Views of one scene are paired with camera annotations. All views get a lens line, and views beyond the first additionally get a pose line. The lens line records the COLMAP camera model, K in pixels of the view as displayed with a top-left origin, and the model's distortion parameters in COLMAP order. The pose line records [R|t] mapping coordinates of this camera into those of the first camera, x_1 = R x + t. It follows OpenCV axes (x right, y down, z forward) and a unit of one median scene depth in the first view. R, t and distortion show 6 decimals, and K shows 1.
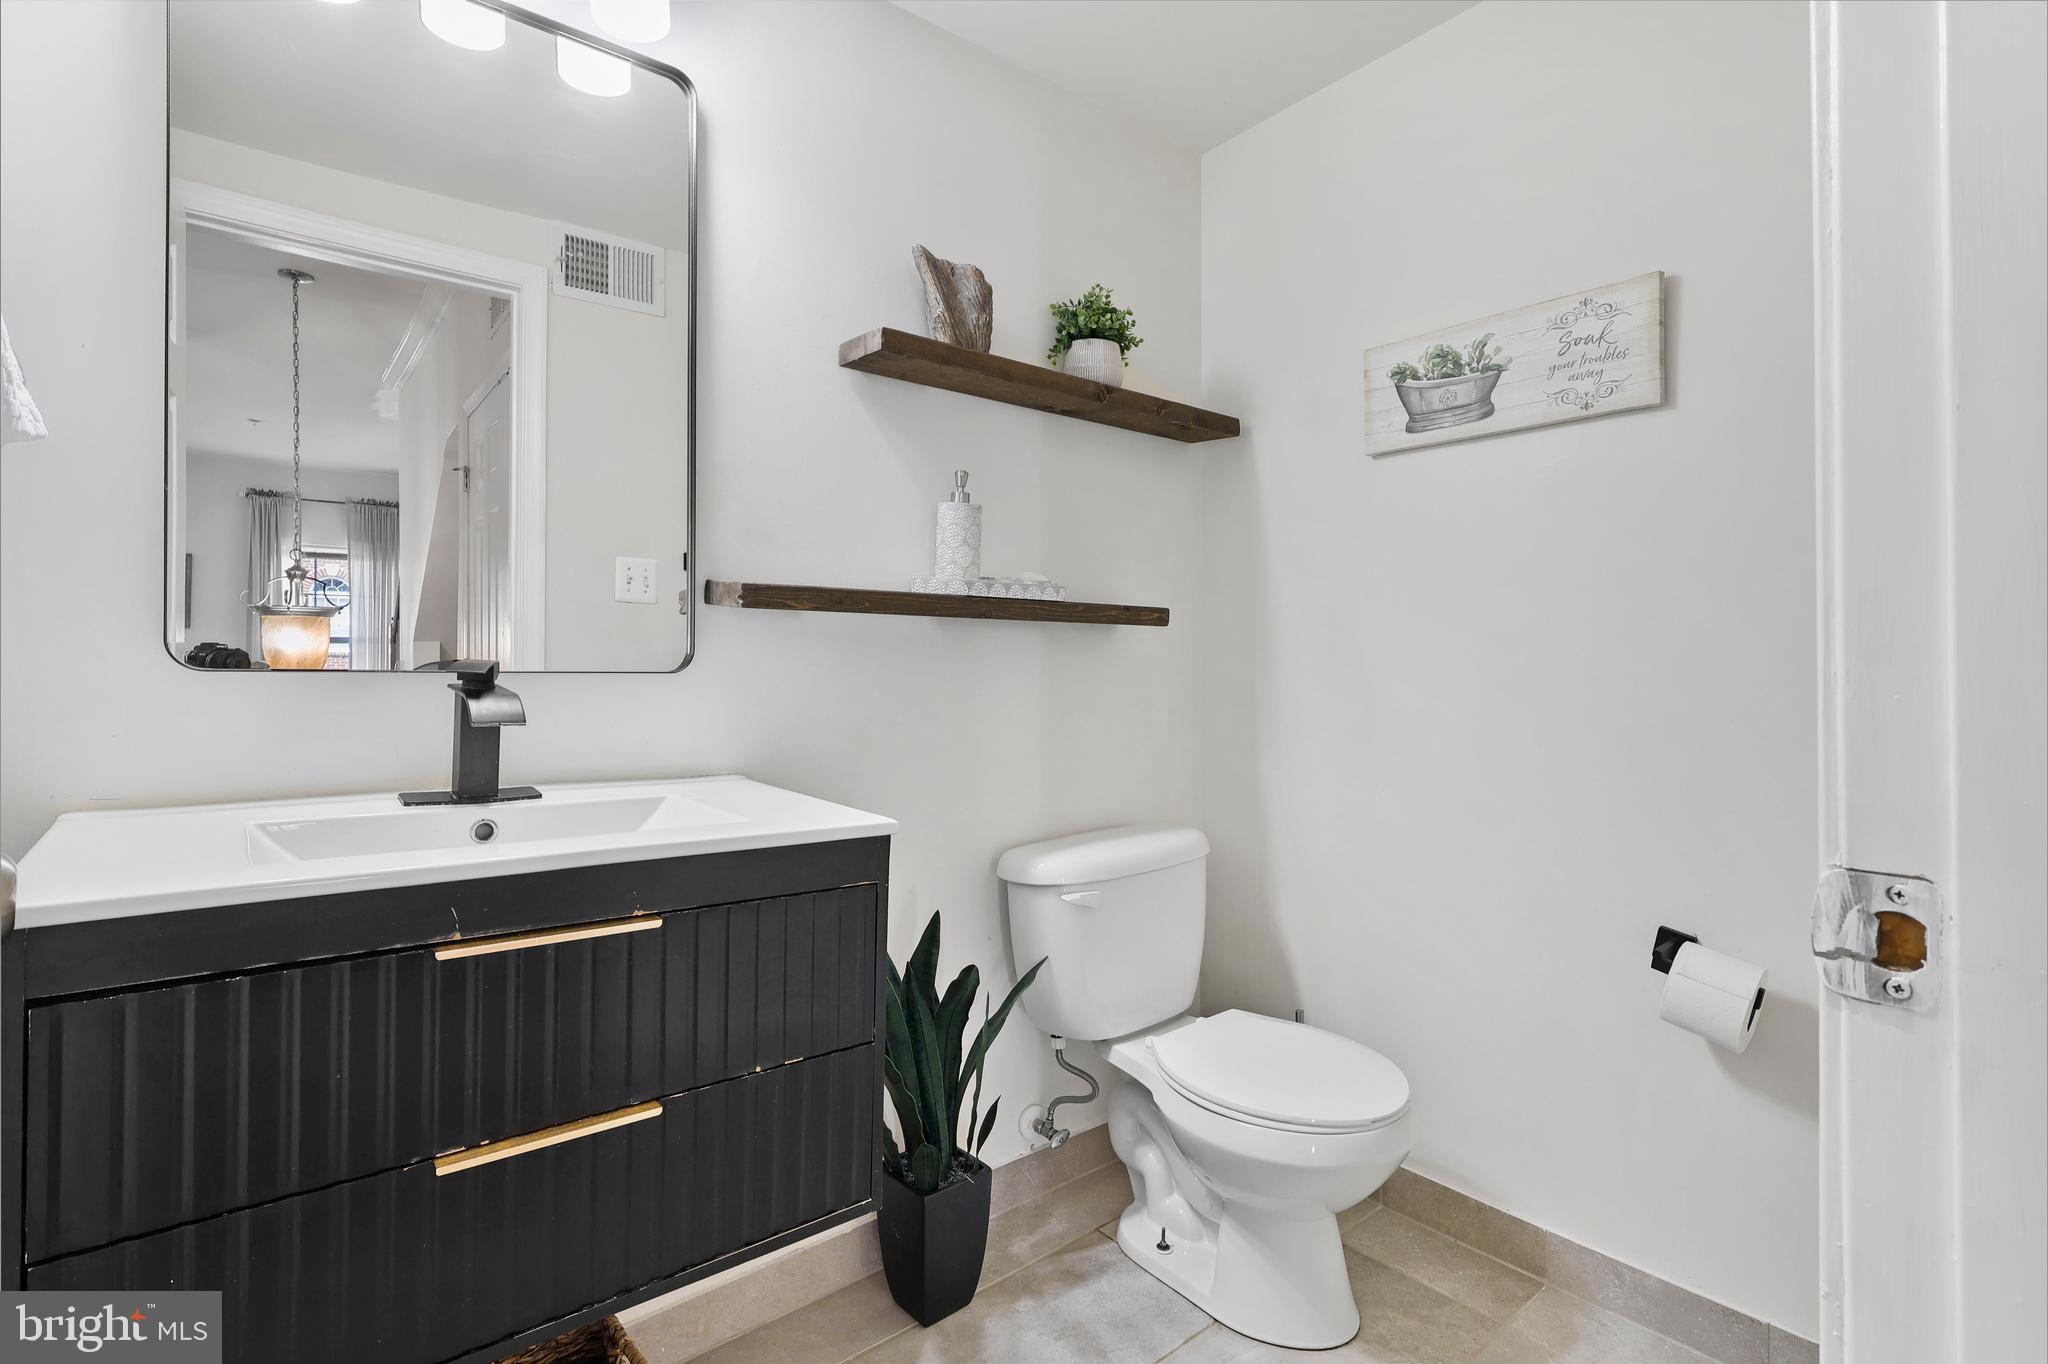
lens RADIAL K [[968.5, 0, 1023.7], [0, 968.5, 678.2], [0, 0, 1]] dist [-0.000457, 0.000987]
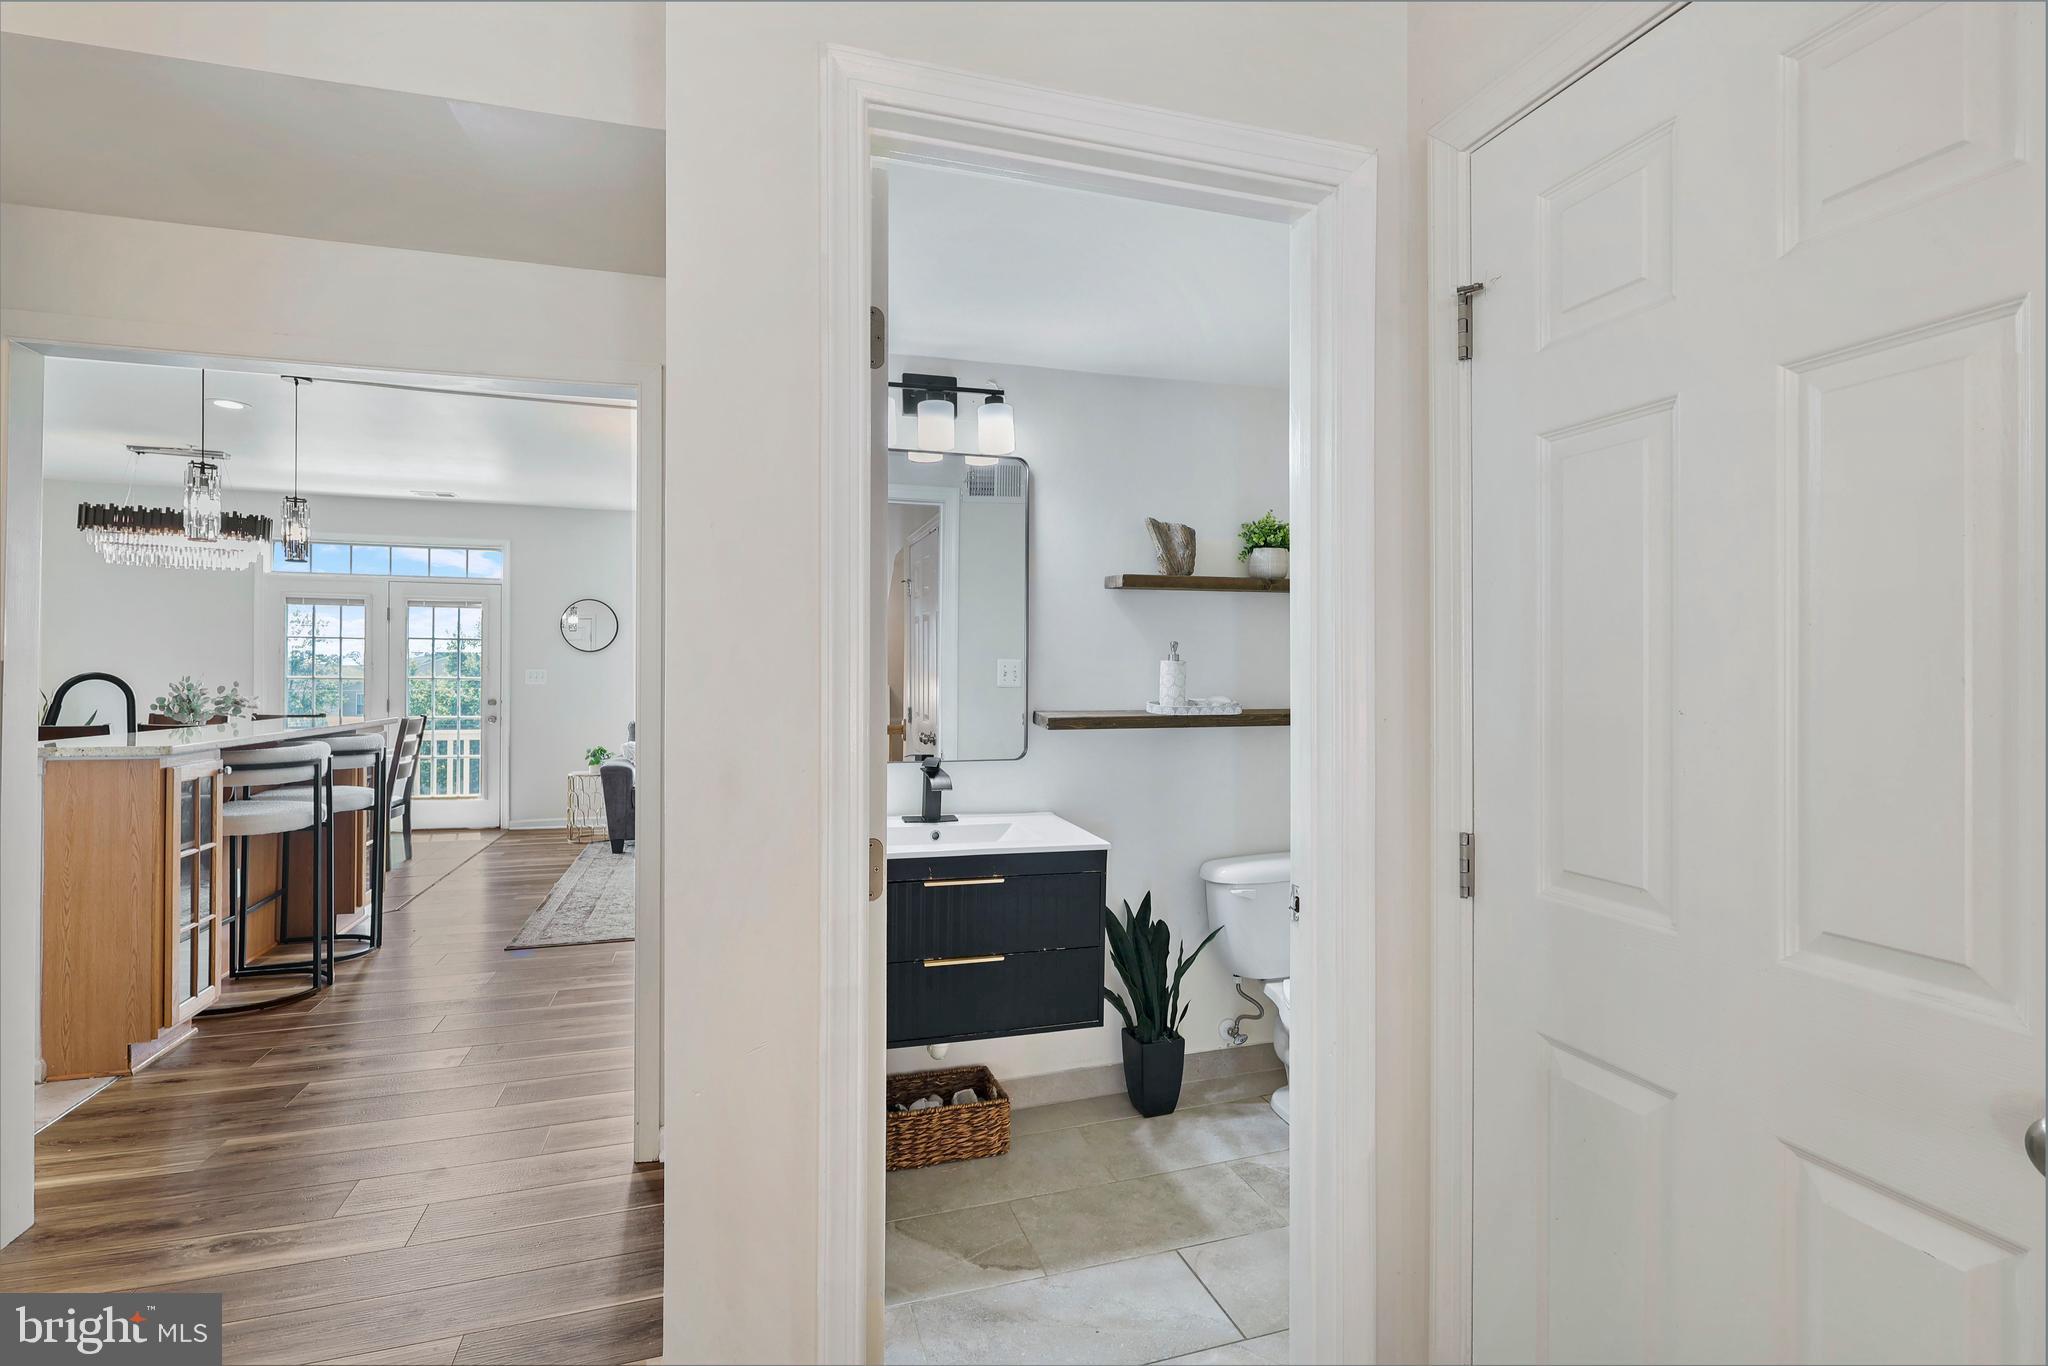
lens RADIAL K [[958.0, 0, 1022.0], [0, 958.0, 679.8], [0, 0, 1]] dist [-0.007079, 0.001824]
pose [[0.925674, 0.003022, -0.378311, 0.346523], [-0.002259, 0.999994, 0.002460, -0.154339], [0.378316, -0.001423, 0.925675, -0.724004]]
